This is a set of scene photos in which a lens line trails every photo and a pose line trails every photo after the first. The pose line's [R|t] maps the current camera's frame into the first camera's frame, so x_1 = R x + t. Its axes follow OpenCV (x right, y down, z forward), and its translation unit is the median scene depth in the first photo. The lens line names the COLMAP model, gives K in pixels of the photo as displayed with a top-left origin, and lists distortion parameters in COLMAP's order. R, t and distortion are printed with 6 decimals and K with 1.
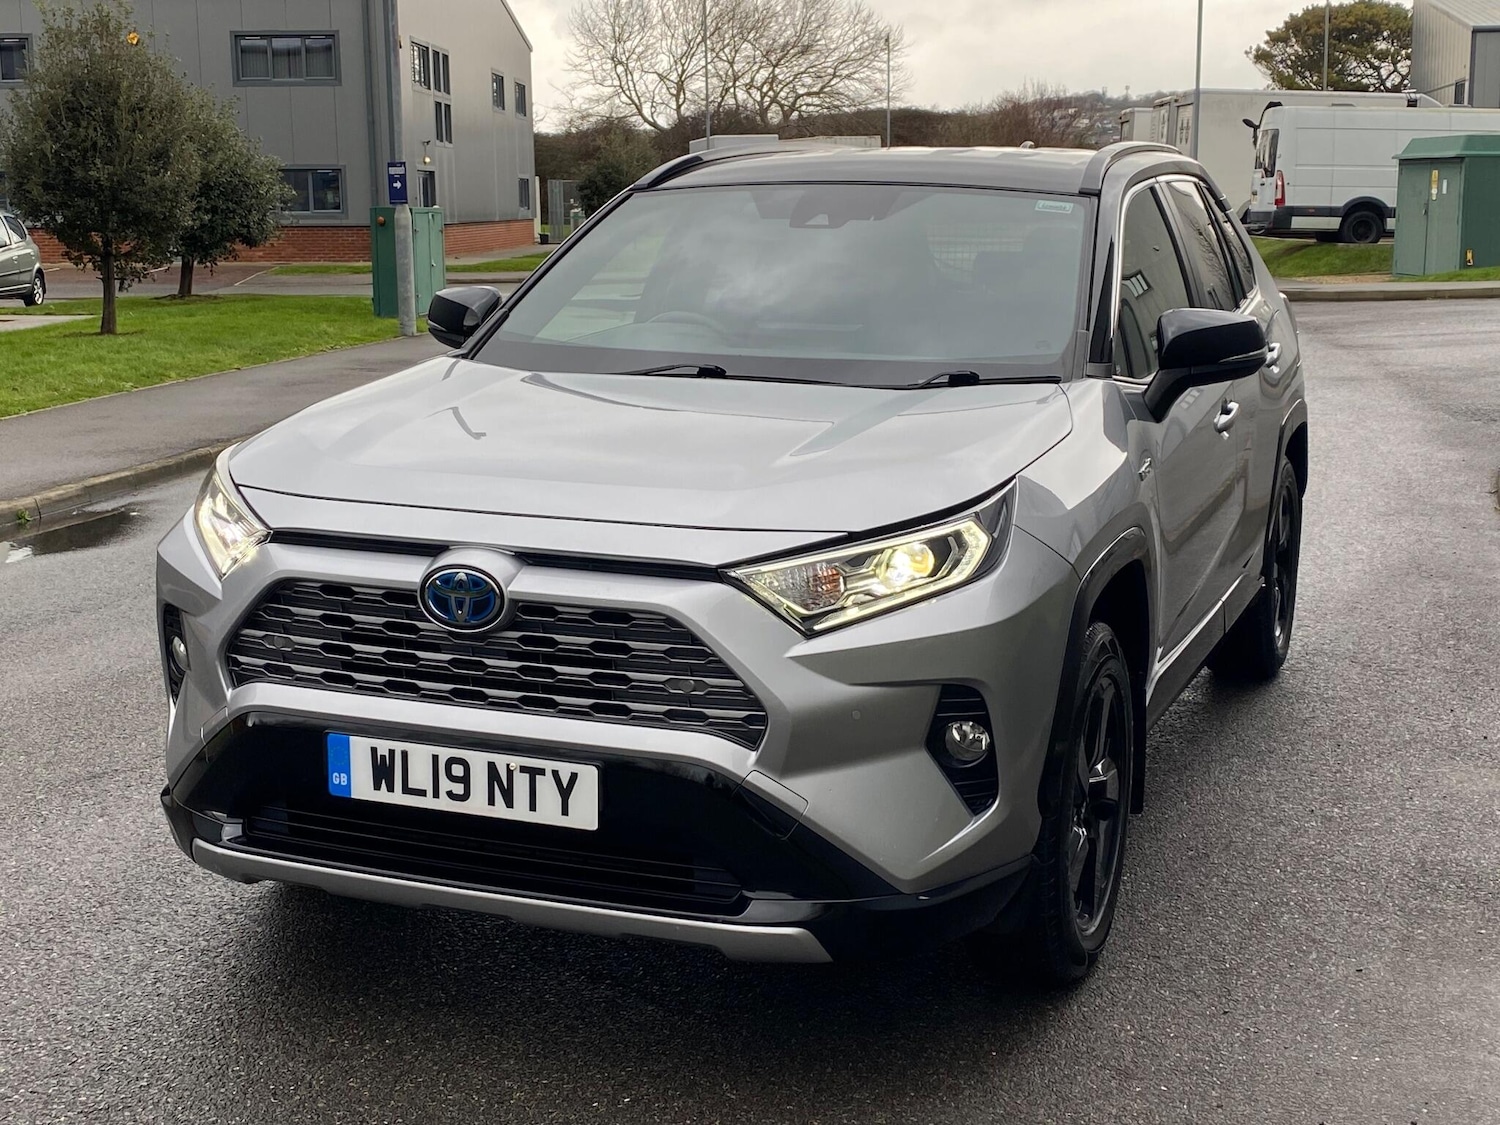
lens RADIAL K [[2053.7, 0, 748.6], [0, 2053.7, 551.4], [0, 0, 1]] dist [0.081948, 0.000000]
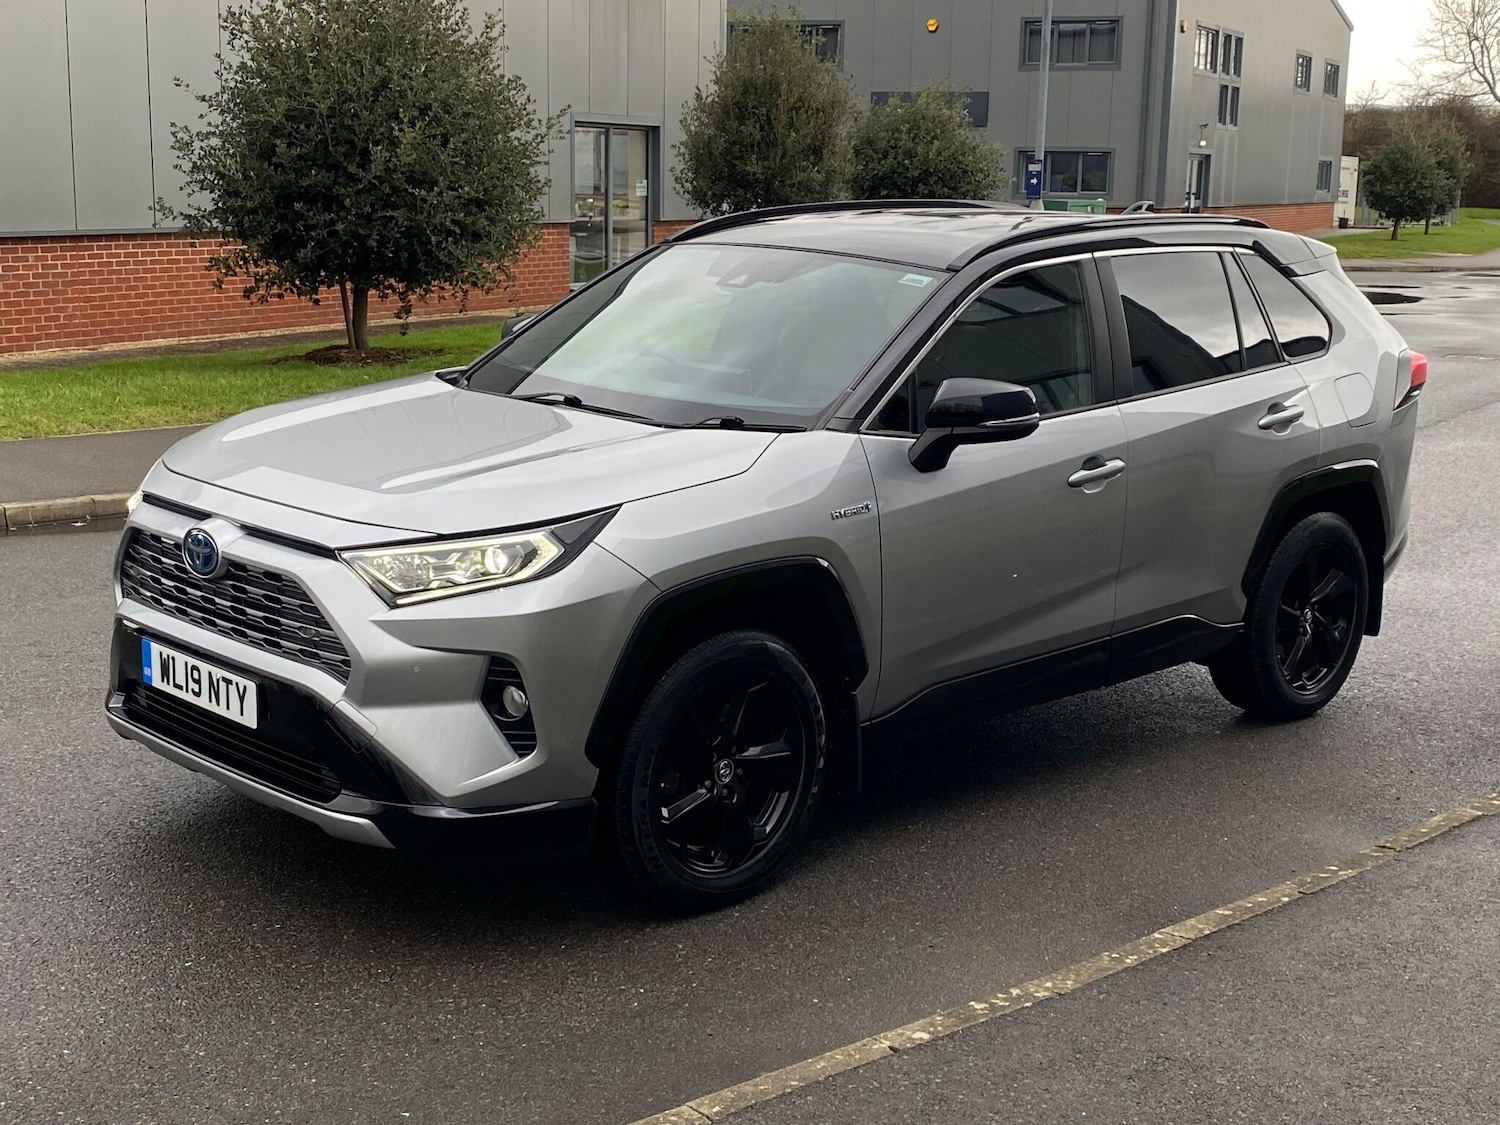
lens RADIAL K [[2053.7, 0, 739.4], [0, 2053.7, 568.2], [0, 0, 1]] dist [0.081948, 0.000000]
pose [[0.912302, 0.106473, -0.395435, 0.738128], [-0.097856, 0.994315, 0.041962, -0.060719], [0.397655, 0.000414, 0.917535, -0.144980]]
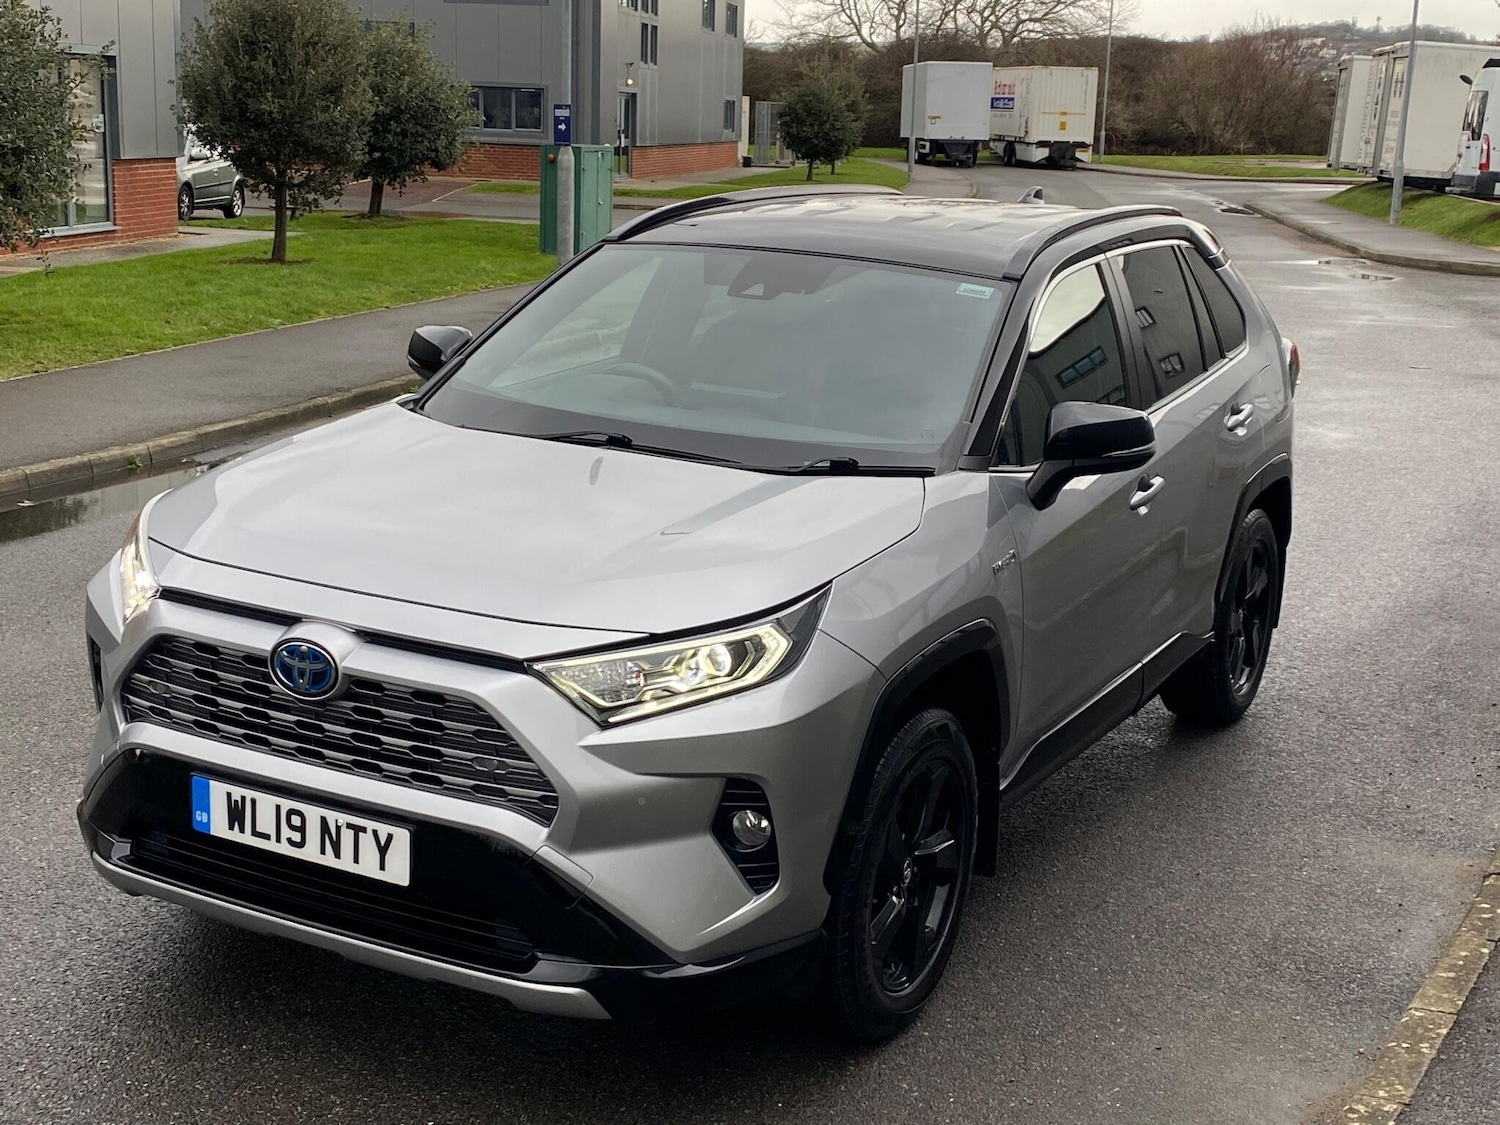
lens RADIAL K [[2053.7, 0, 755.3], [0, 2053.7, 567.1], [0, 0, 1]] dist [0.081948, 0.000000]
pose [[0.993449, 0.063977, -0.094694, 0.200562], [-0.059388, 0.996956, 0.050515, -0.100643], [0.097637, -0.044561, 0.994224, -0.081126]]
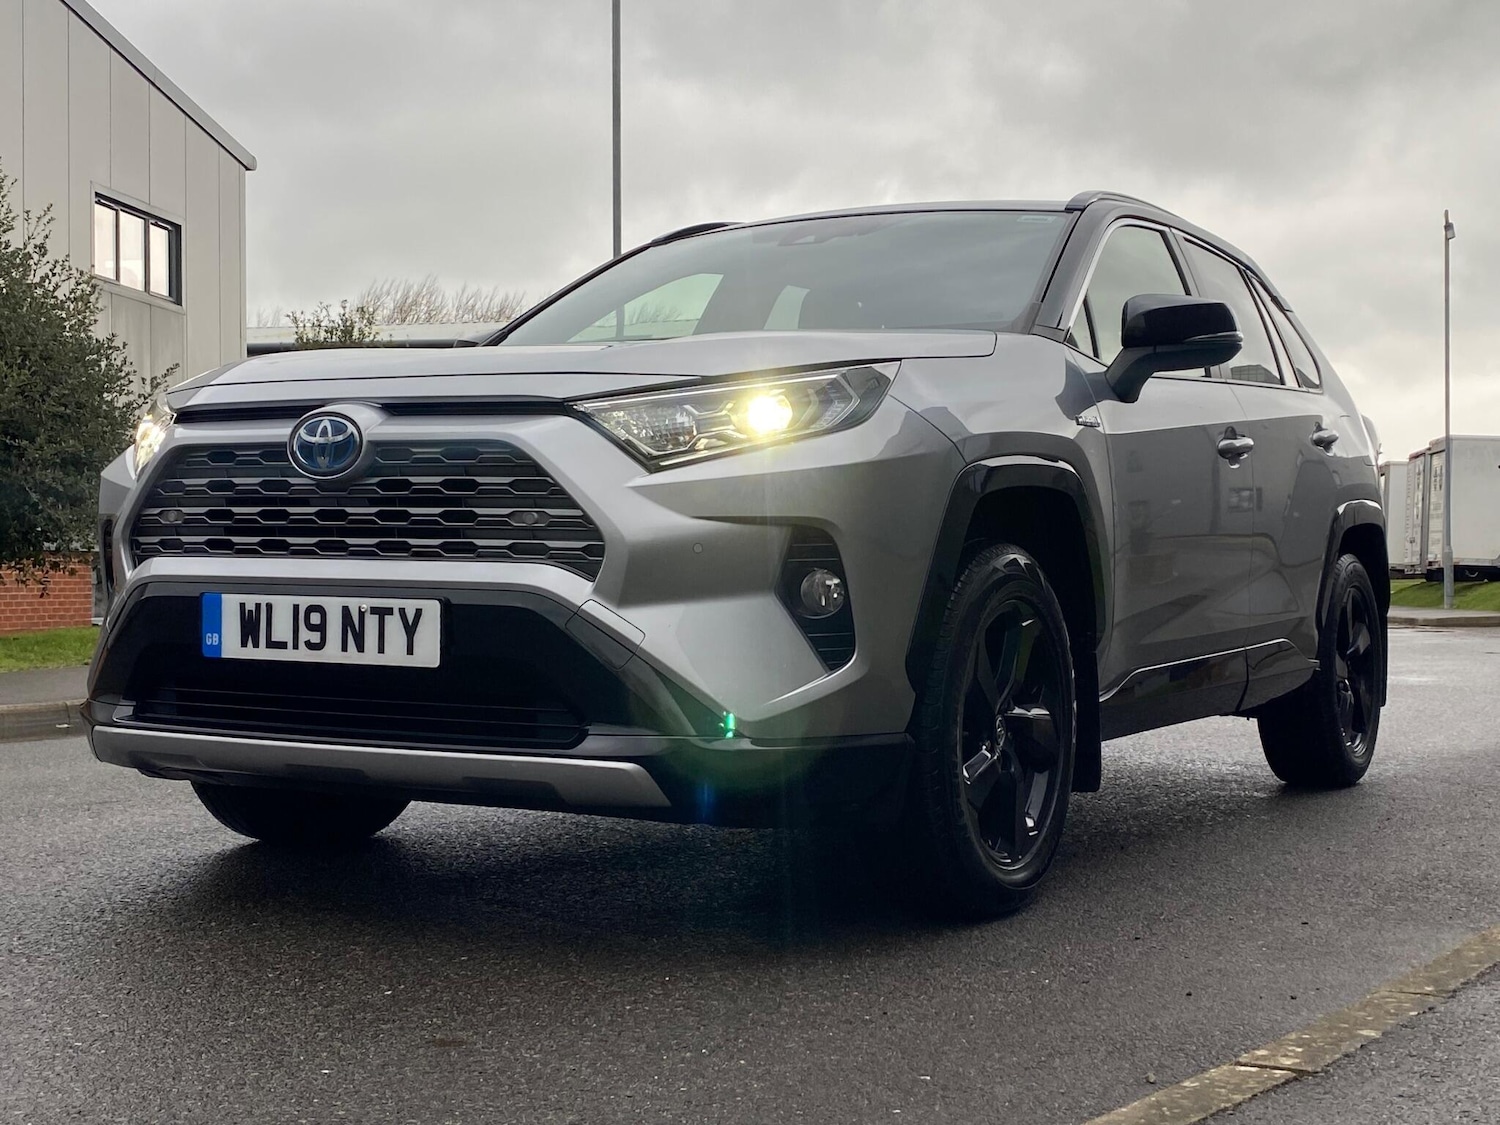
lens RADIAL K [[2053.7, 0, 748.4], [0, 2053.7, 560.8], [0, 0, 1]] dist [0.081948, 0.000000]
pose [[0.991029, 0.003597, -0.133600, 0.198665], [-0.027844, 0.983259, -0.180071, 0.250286], [0.130716, 0.182175, 0.974539, 0.044981]]
